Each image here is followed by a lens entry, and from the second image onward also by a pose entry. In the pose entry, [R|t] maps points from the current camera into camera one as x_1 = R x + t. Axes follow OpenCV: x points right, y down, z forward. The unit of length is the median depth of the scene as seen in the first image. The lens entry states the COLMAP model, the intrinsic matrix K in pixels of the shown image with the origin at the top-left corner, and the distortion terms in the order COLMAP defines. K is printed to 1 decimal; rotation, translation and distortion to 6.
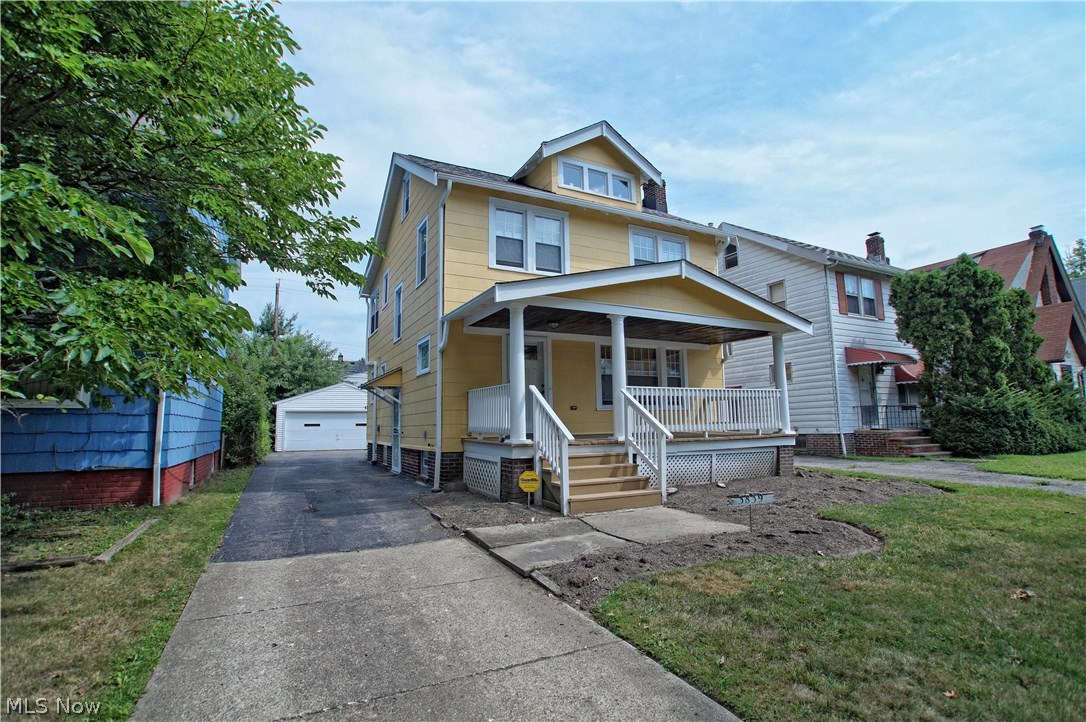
lens RADIAL K [[526.6, 0, 516.2], [0, 526.6, 354.1], [0, 0, 1]] dist [-0.040619, 0.009847]
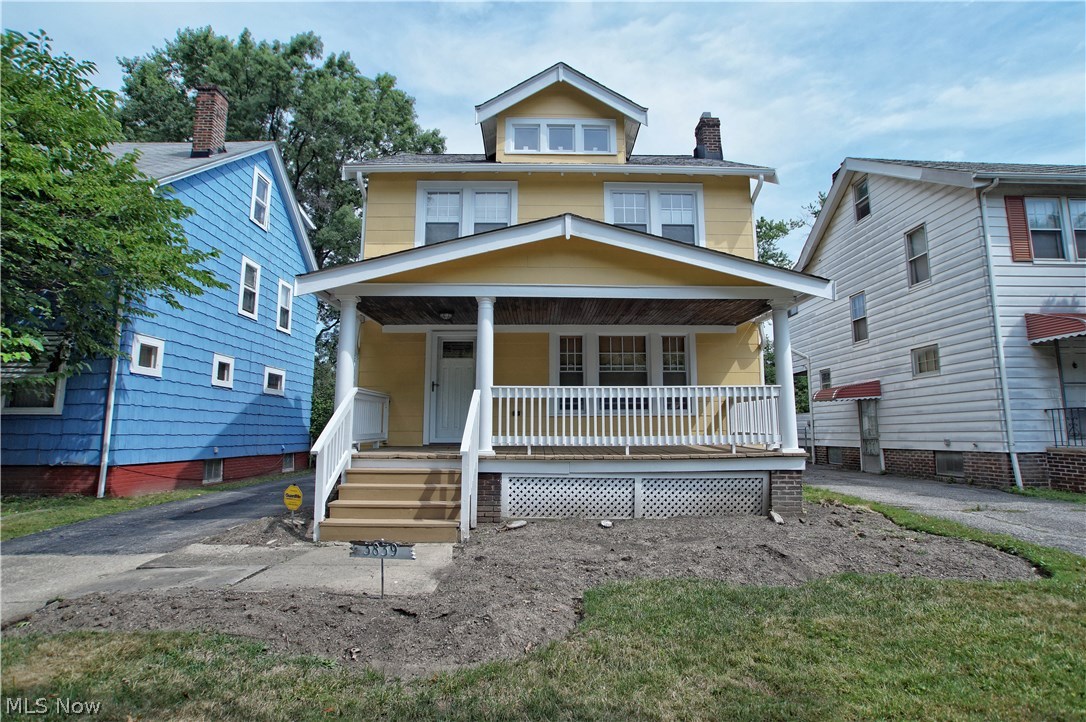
lens RADIAL K [[526.6, 0, 542.4], [0, 526.6, 359.6], [0, 0, 1]] dist [-0.040619, 0.009847]
pose [[0.901836, -0.046945, -0.429521, 0.472126], [0.047330, 0.998831, -0.009791, 0.025031], [0.429478, -0.011499, 0.903004, 0.245859]]
